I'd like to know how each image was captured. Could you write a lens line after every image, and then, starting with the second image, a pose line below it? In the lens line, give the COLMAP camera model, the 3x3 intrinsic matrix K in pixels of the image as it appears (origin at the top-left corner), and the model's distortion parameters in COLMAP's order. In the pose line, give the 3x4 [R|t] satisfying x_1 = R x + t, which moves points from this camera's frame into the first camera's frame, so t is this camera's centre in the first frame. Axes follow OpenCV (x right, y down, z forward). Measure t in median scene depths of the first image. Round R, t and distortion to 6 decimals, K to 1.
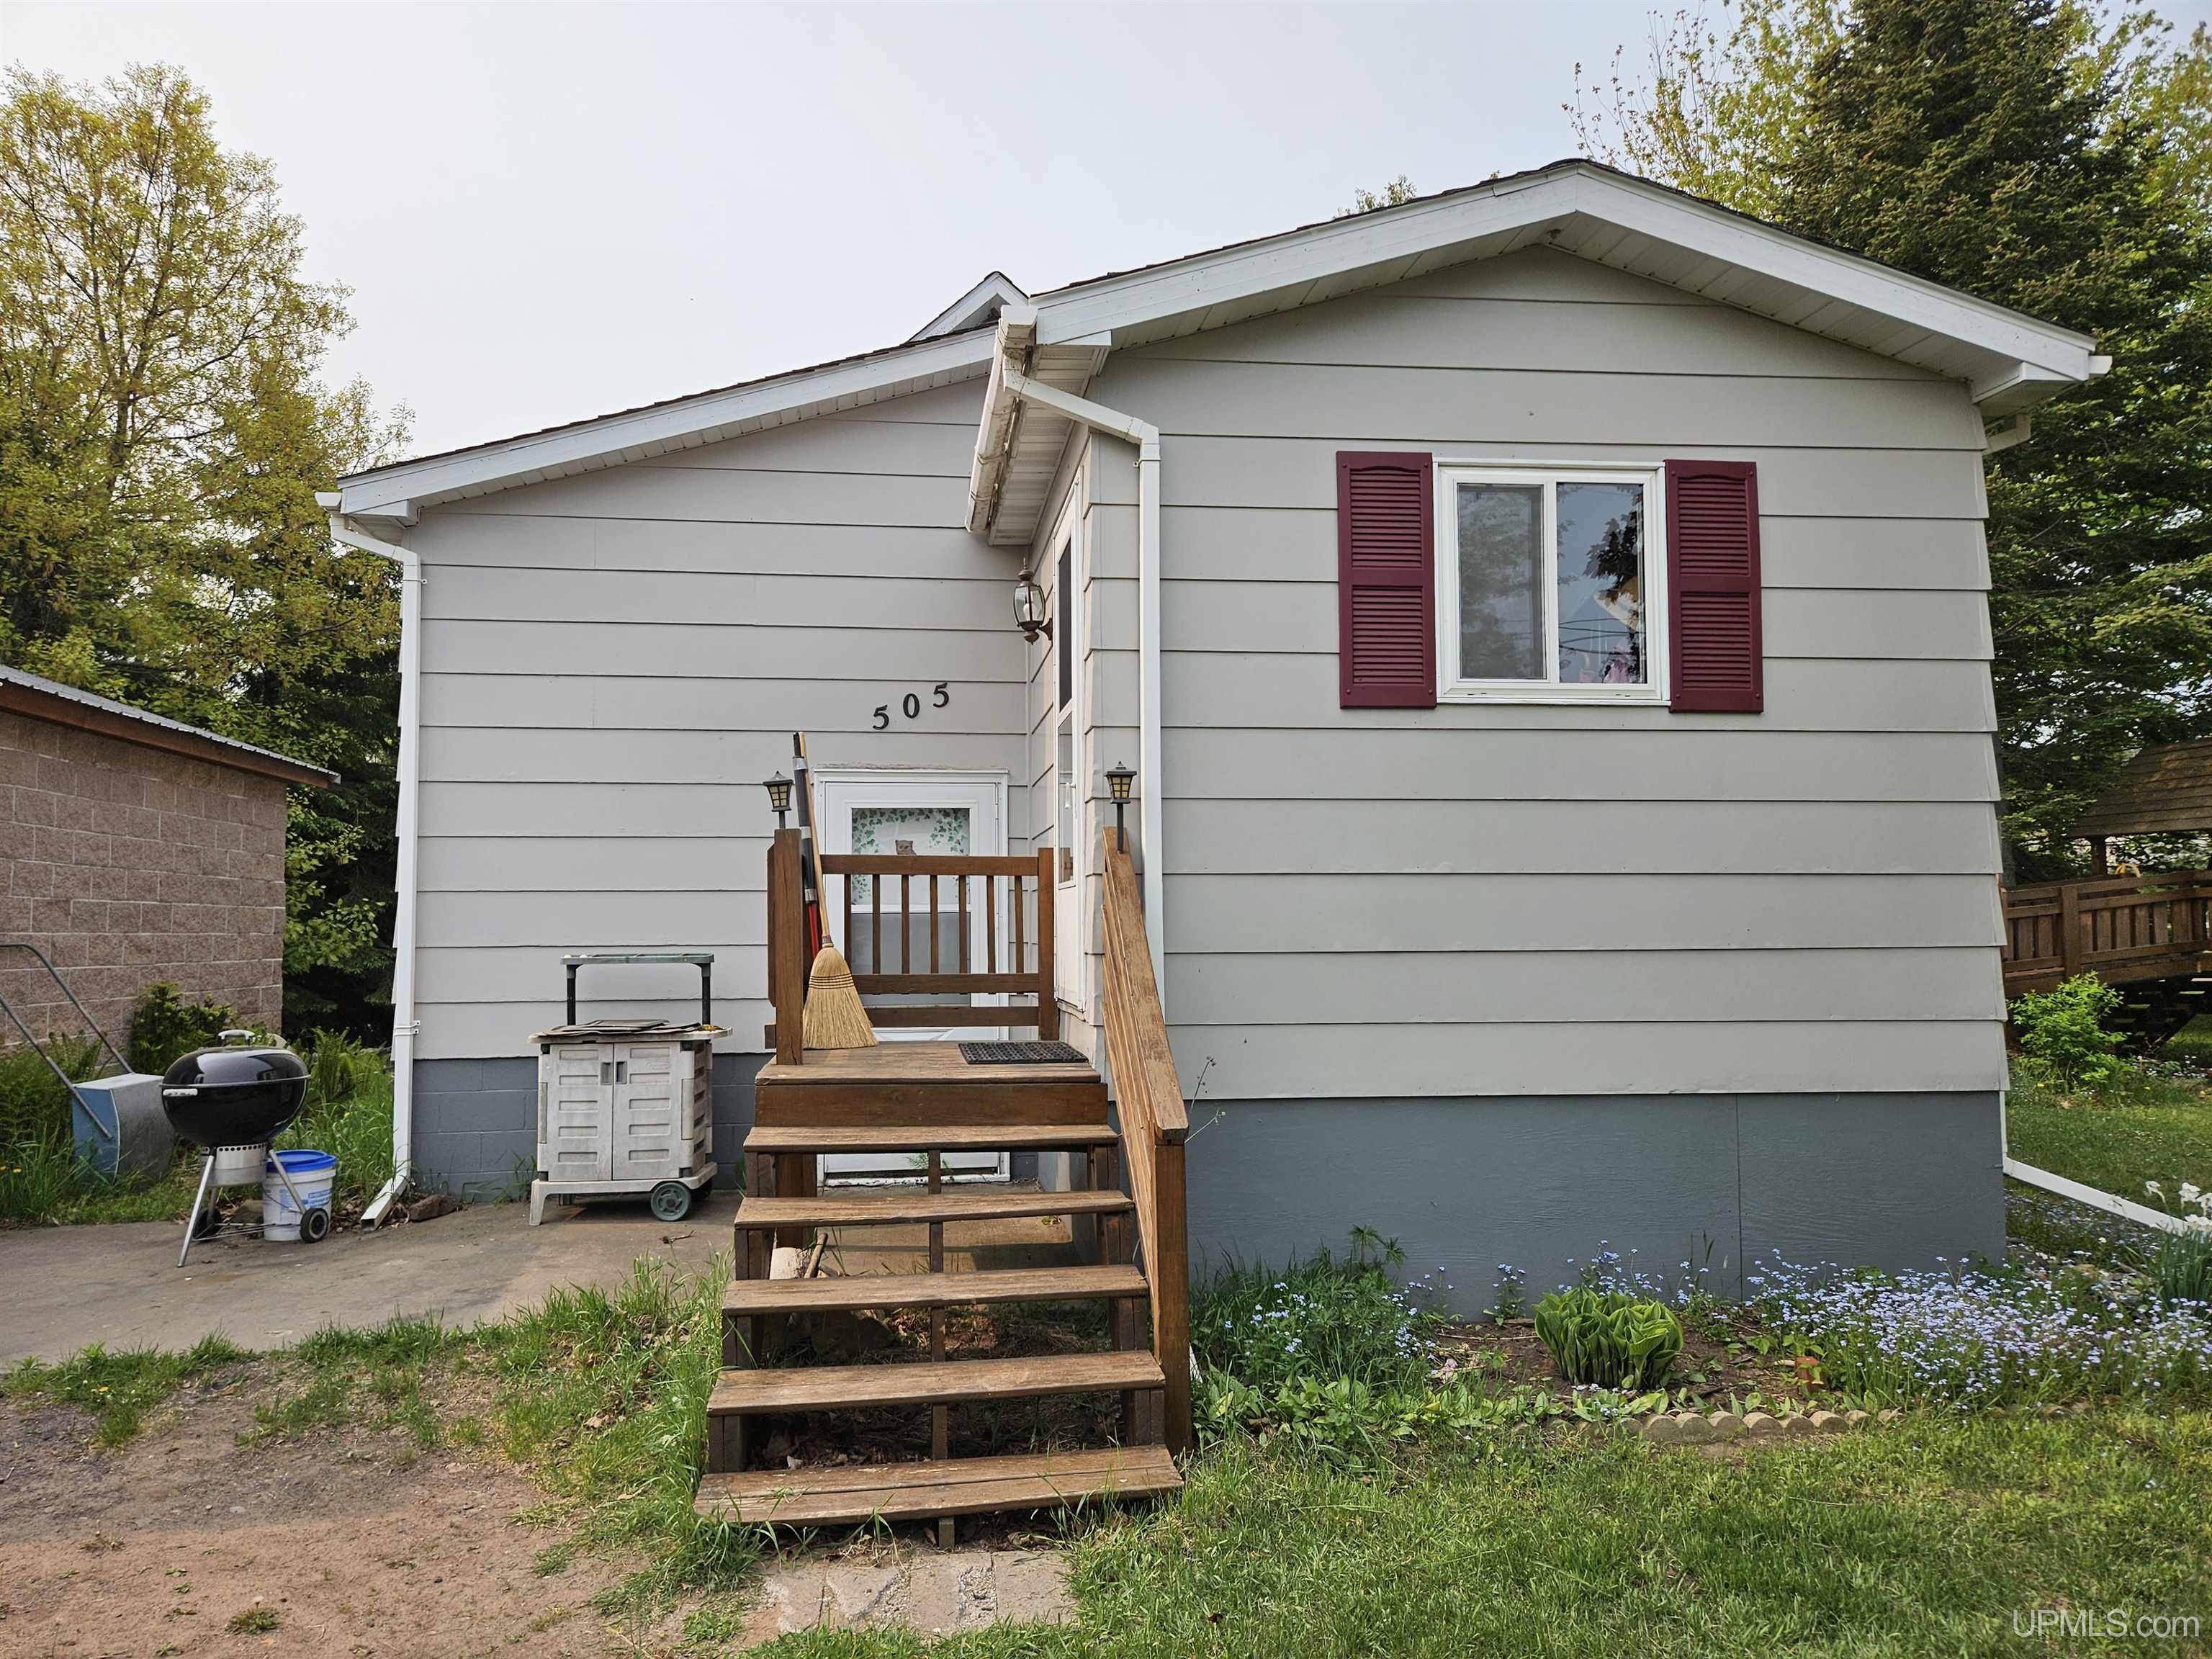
lens RADIAL K [[1511.4, 0, 1097.2], [0, 1511.4, 849.4], [0, 0, 1]] dist [0.080982, -0.067101]
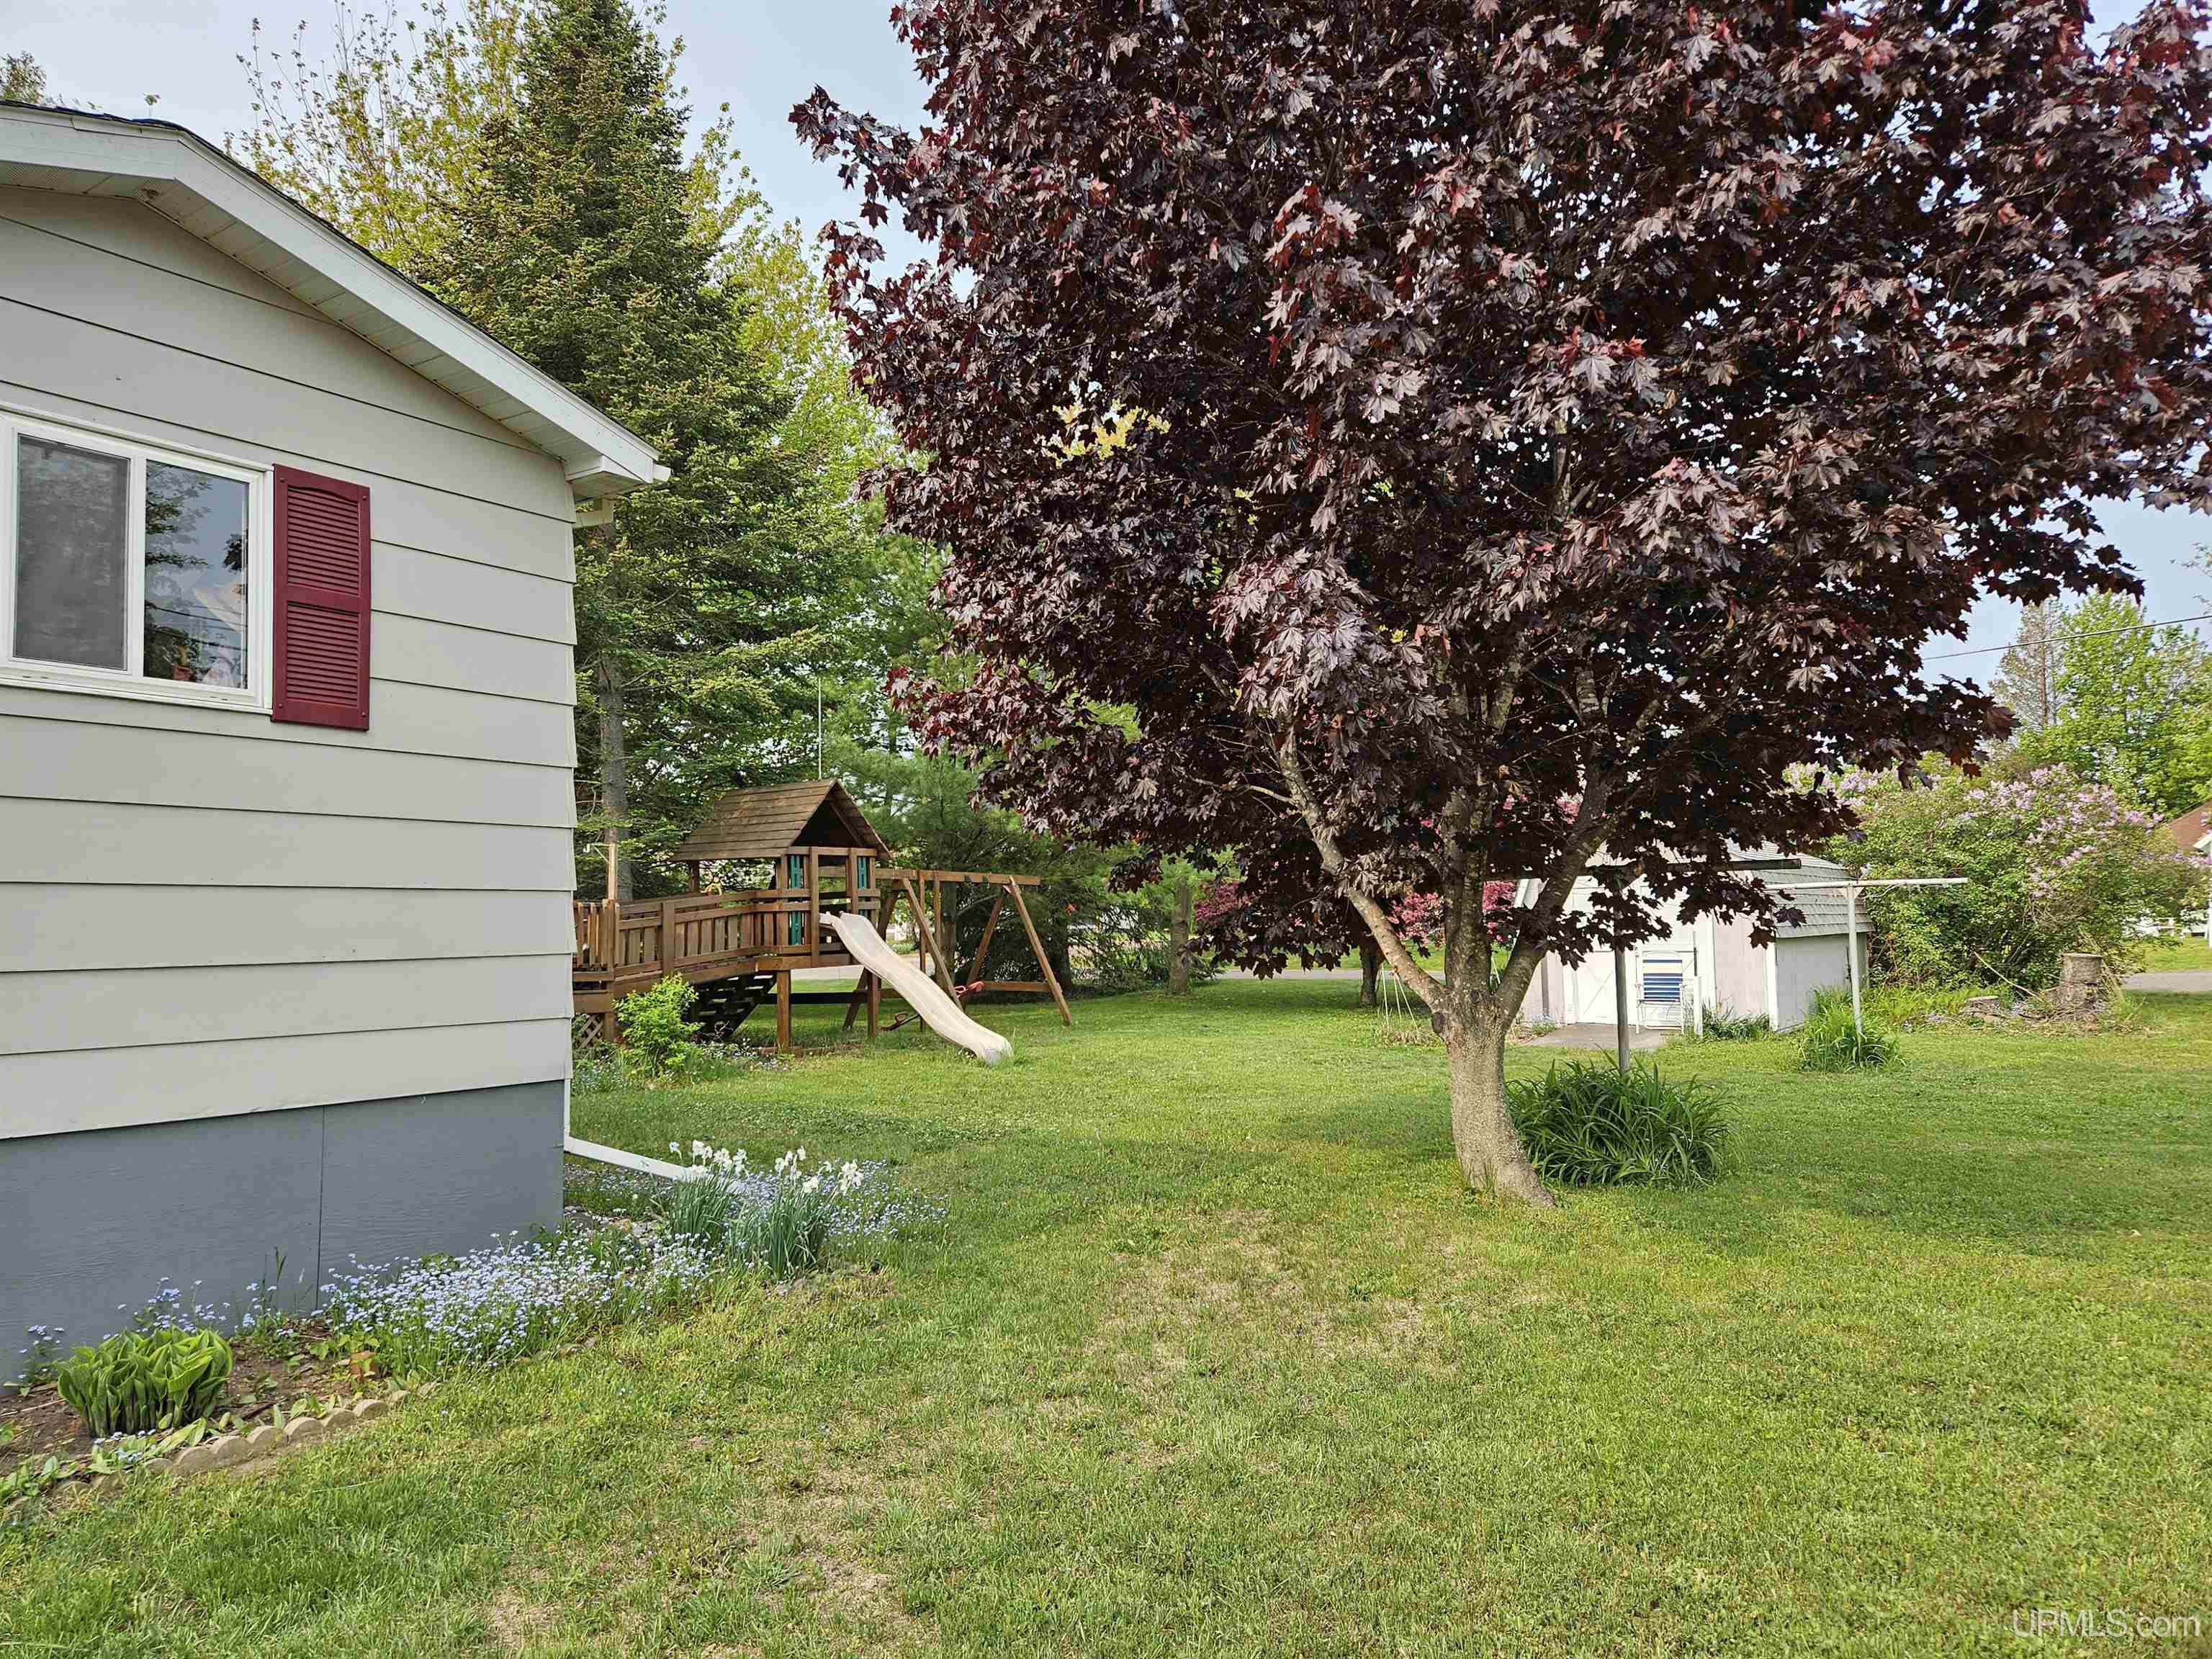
lens RADIAL K [[1472.6, 0, 1104.9], [0, 1472.6, 844.6], [0, 0, 1]] dist [0.076492, -0.061752]
pose [[0.670379, 0.038524, 0.741018, 0.023471], [-0.028902, 0.999249, -0.025802, -0.001333], [-0.741456, -0.004120, 0.670989, -0.038996]]
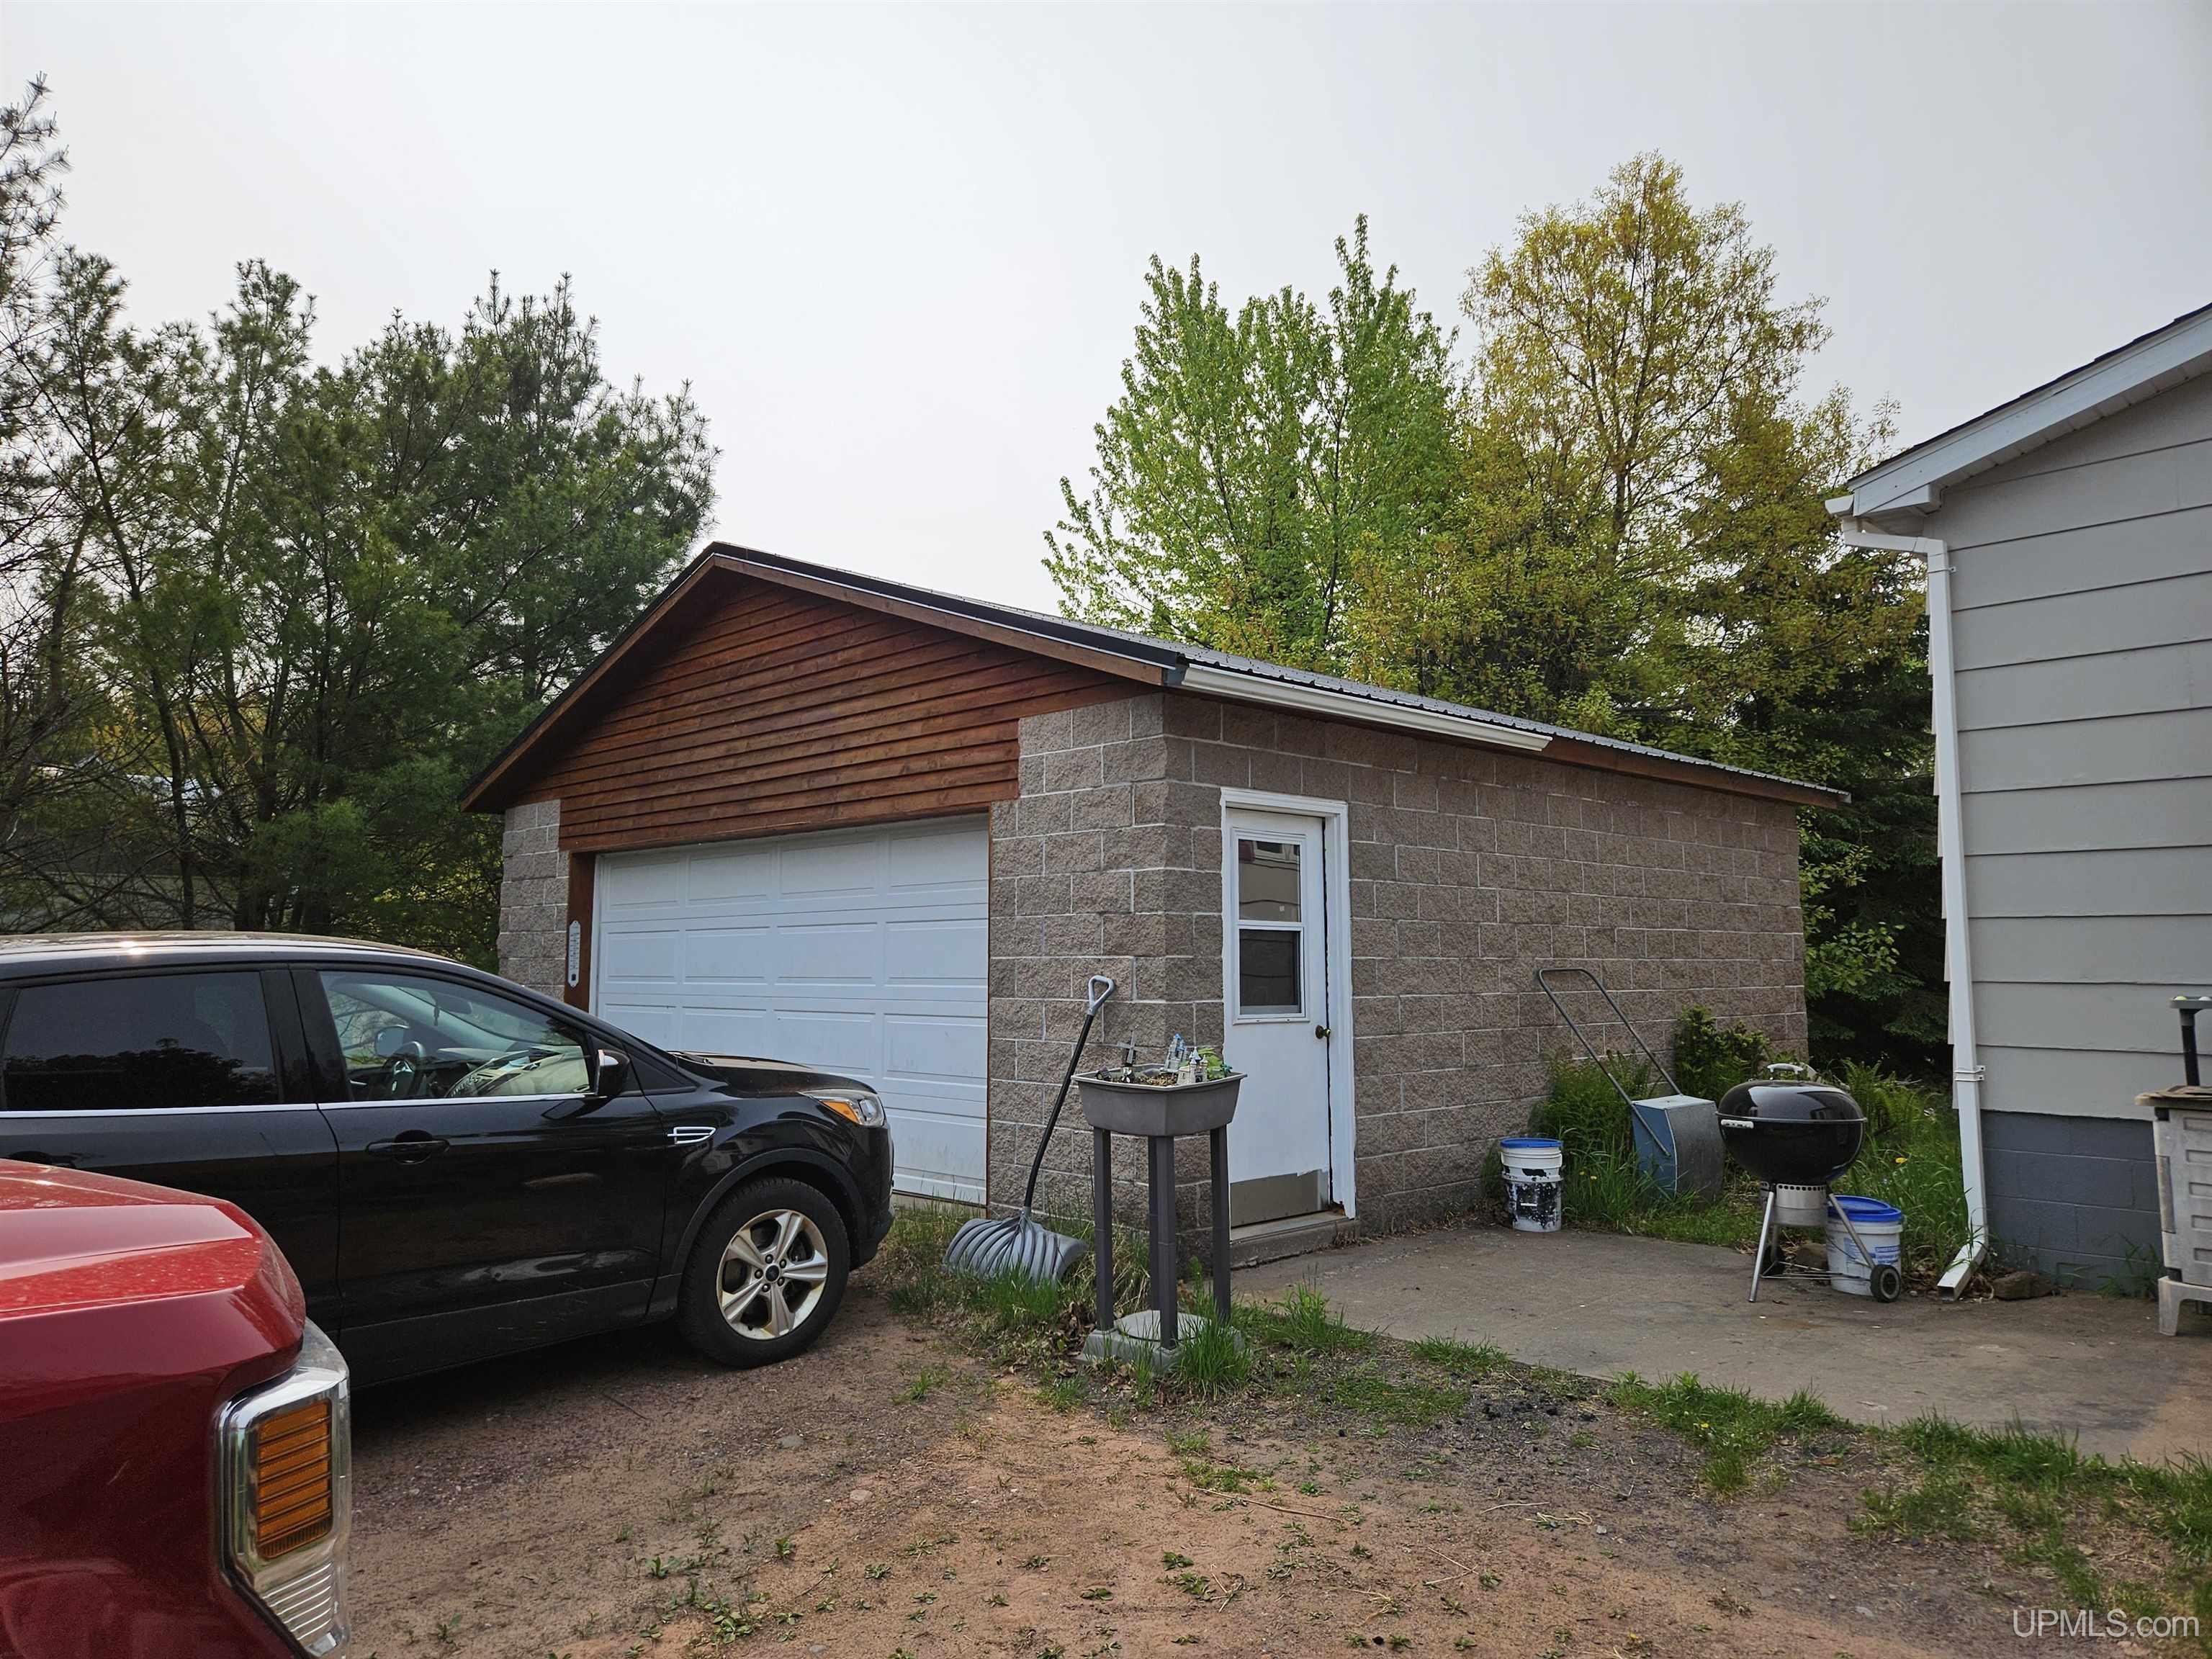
lens RADIAL K [[1511.4, 0, 1097.2], [0, 1511.4, 849.4], [0, 0, 1]] dist [0.080982, -0.067101]
pose [[0.623958, -0.052109, -0.779719, -0.066623], [0.043381, 0.998545, -0.032018, -0.006003], [0.780253, -0.013847, 0.625311, 0.055408]]
